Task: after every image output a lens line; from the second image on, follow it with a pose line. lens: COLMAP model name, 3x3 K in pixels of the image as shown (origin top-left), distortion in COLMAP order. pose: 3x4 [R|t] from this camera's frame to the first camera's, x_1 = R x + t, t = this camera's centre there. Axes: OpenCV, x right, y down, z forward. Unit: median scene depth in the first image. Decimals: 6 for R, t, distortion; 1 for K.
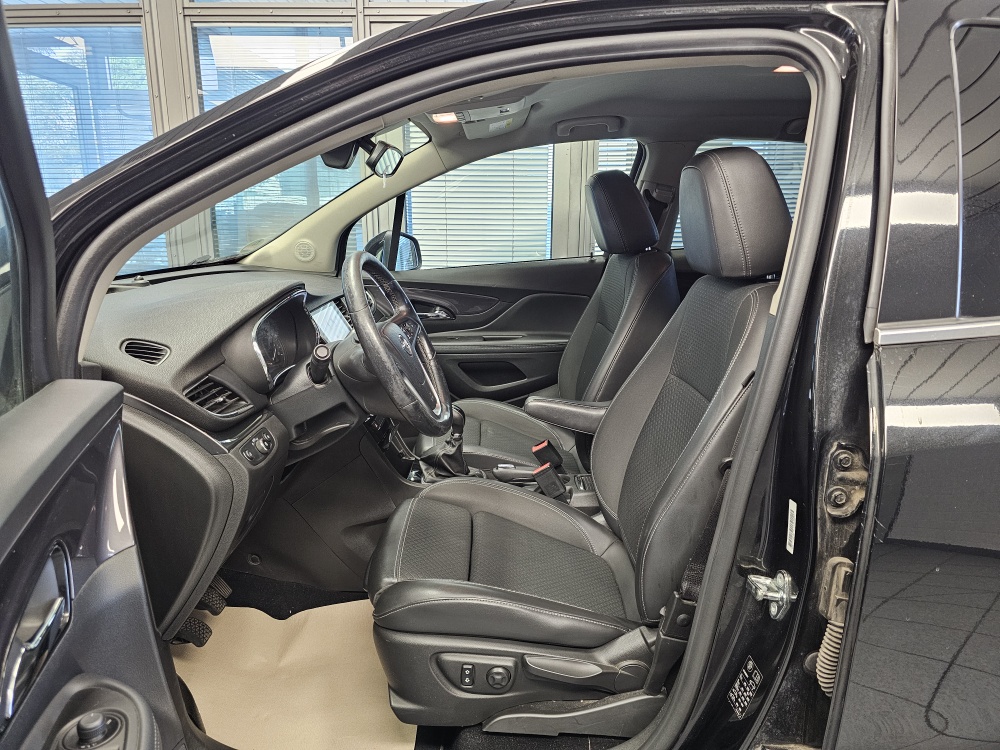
lens RADIAL K [[665.3, 0, 502.3], [0, 665.3, 370.9], [0, 0, 1]] dist [0.047375, -0.048085]
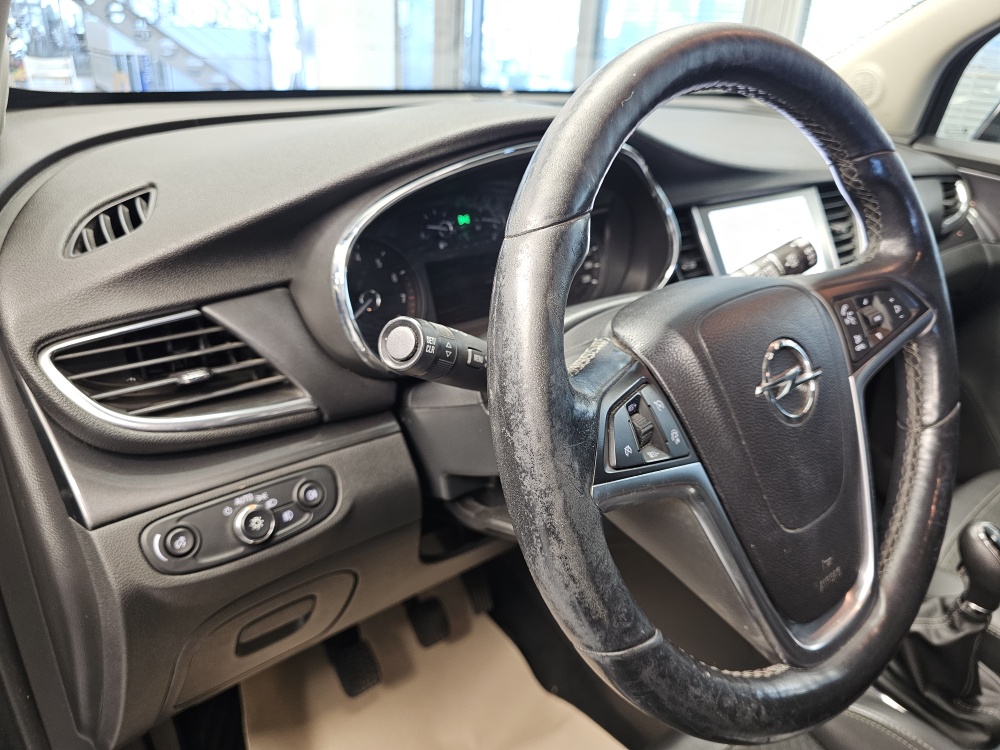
lens RADIAL K [[684.4, 0, 504.9], [0, 684.4, 369.9], [0, 0, 1]] dist [0.069985, -0.078404]
pose [[0.624450, 0.359371, -0.693480, -0.014961], [-0.227576, 0.933055, 0.278599, -0.104810], [0.747176, -0.016152, 0.664430, 0.751202]]
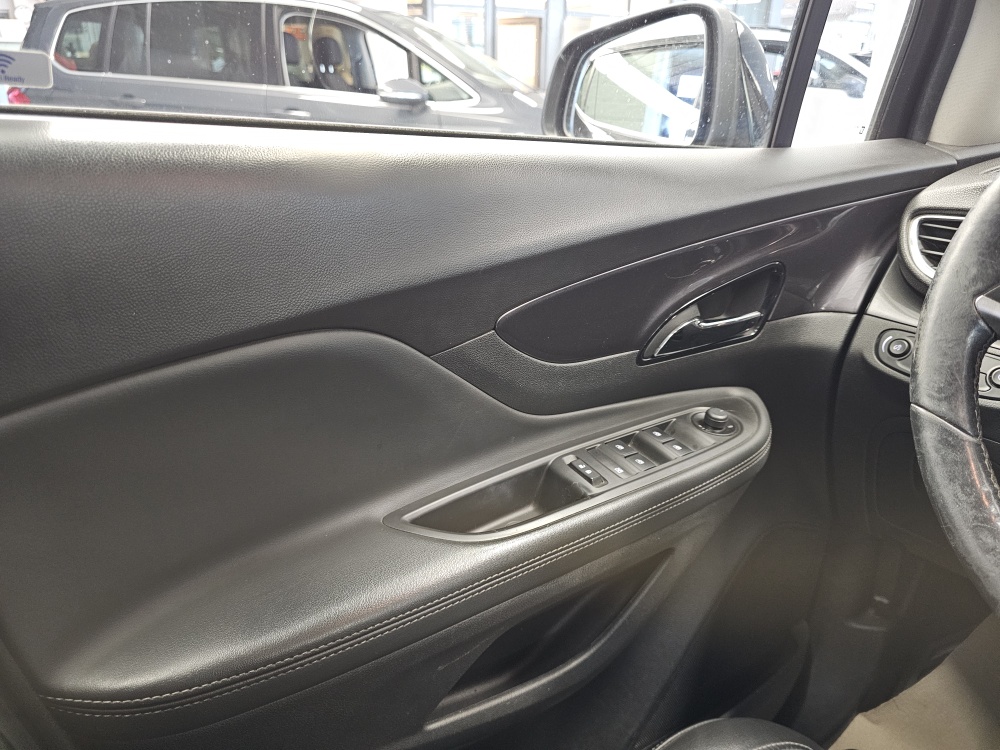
lens RADIAL K [[691.8, 0, 506.6], [0, 691.8, 359.8], [0, 0, 1]] dist [0.039614, -0.044973]
pose [[-0.796318, 0.218825, -0.563908, 0.204765], [-0.158592, 0.824123, 0.543756, -0.124849], [0.583717, 0.522434, -0.621560, 1.013767]]
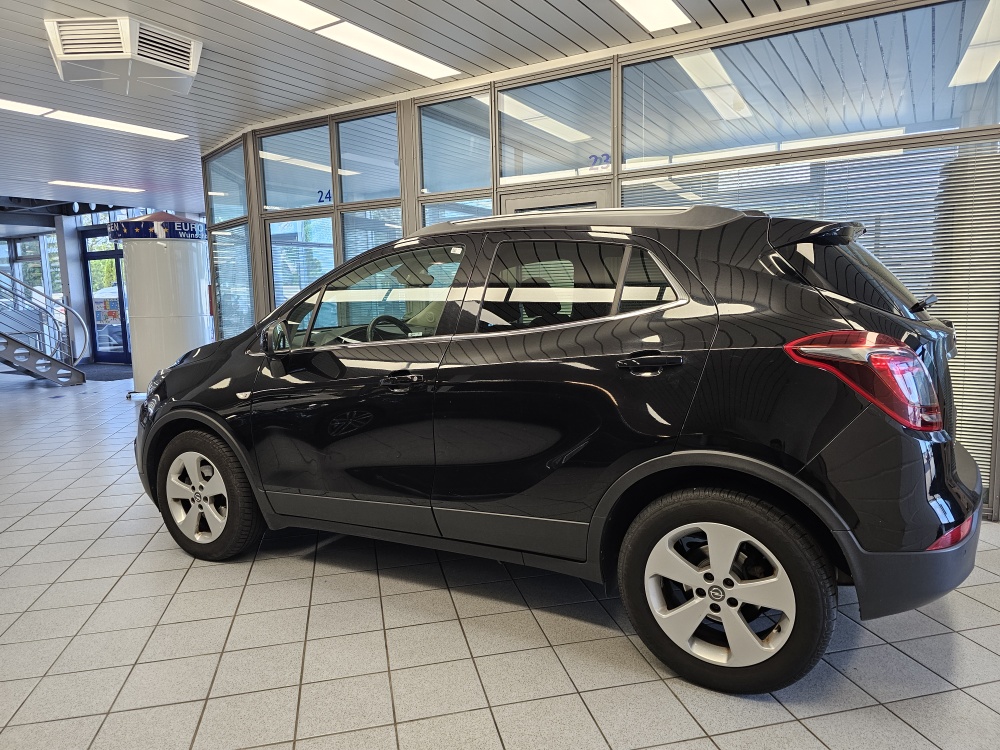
lens RADIAL K [[665.3, 0, 502.3], [0, 665.3, 370.9], [0, 0, 1]] dist [0.047375, -0.048085]
pose [[0.872554, 0.032347, -0.487446, 1.595237], [-0.083366, 0.993029, -0.083332, 0.239179], [0.481352, 0.113348, 0.869168, -1.139426]]
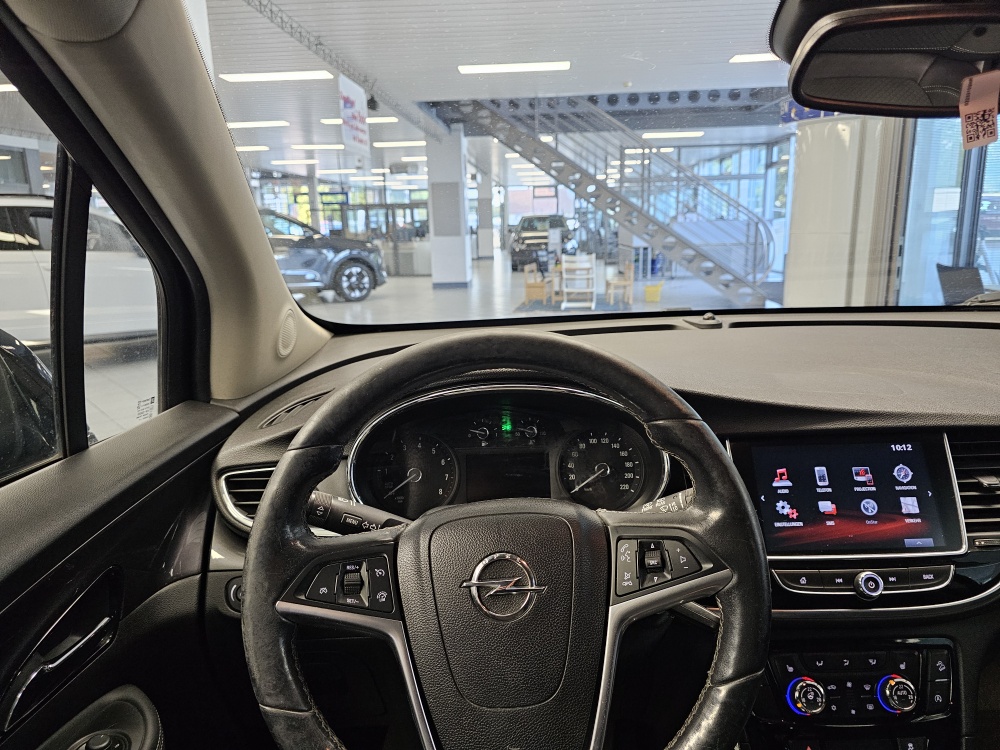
lens RADIAL K [[684.4, 0, 504.9], [0, 684.4, 369.9], [0, 0, 1]] dist [0.069985, -0.078404]
pose [[-0.006590, 0.209590, -0.977767, 0.222893], [-0.202373, 0.957276, 0.206561, -0.249996], [0.979286, 0.199235, 0.036107, 1.017829]]
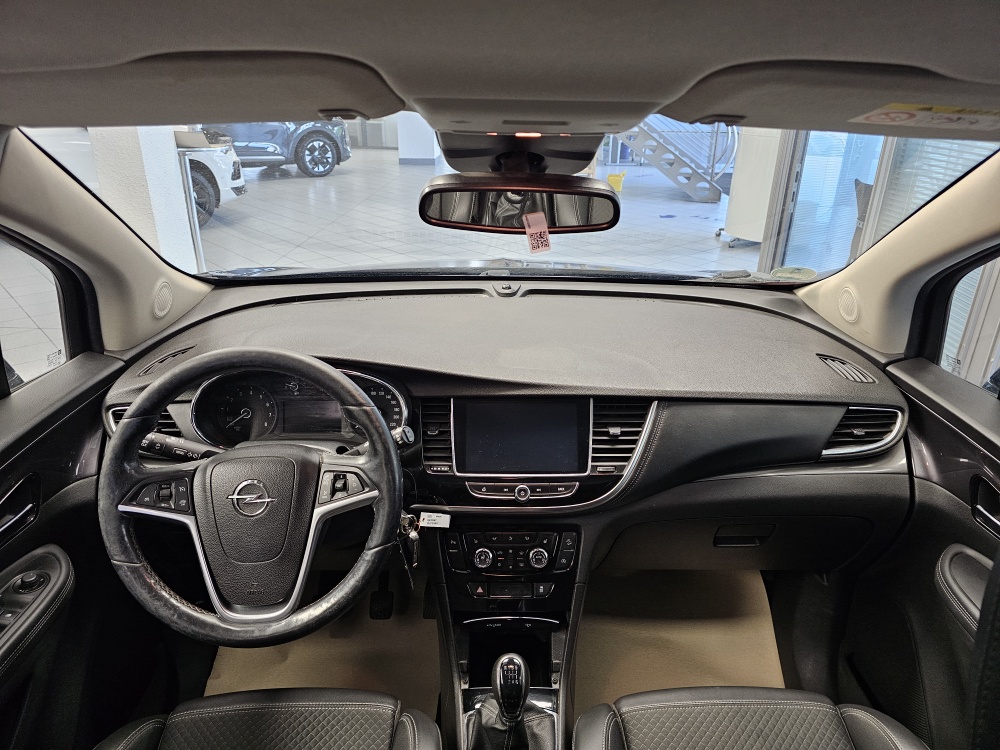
lens RADIAL K [[684.4, 0, 504.9], [0, 684.4, 369.9], [0, 0, 1]] dist [0.069985, -0.078404]
pose [[0.020339, 0.378112, -0.925536, 0.470471], [-0.245548, 0.899263, 0.361983, -0.485998], [0.969171, 0.219901, 0.111135, 1.201685]]
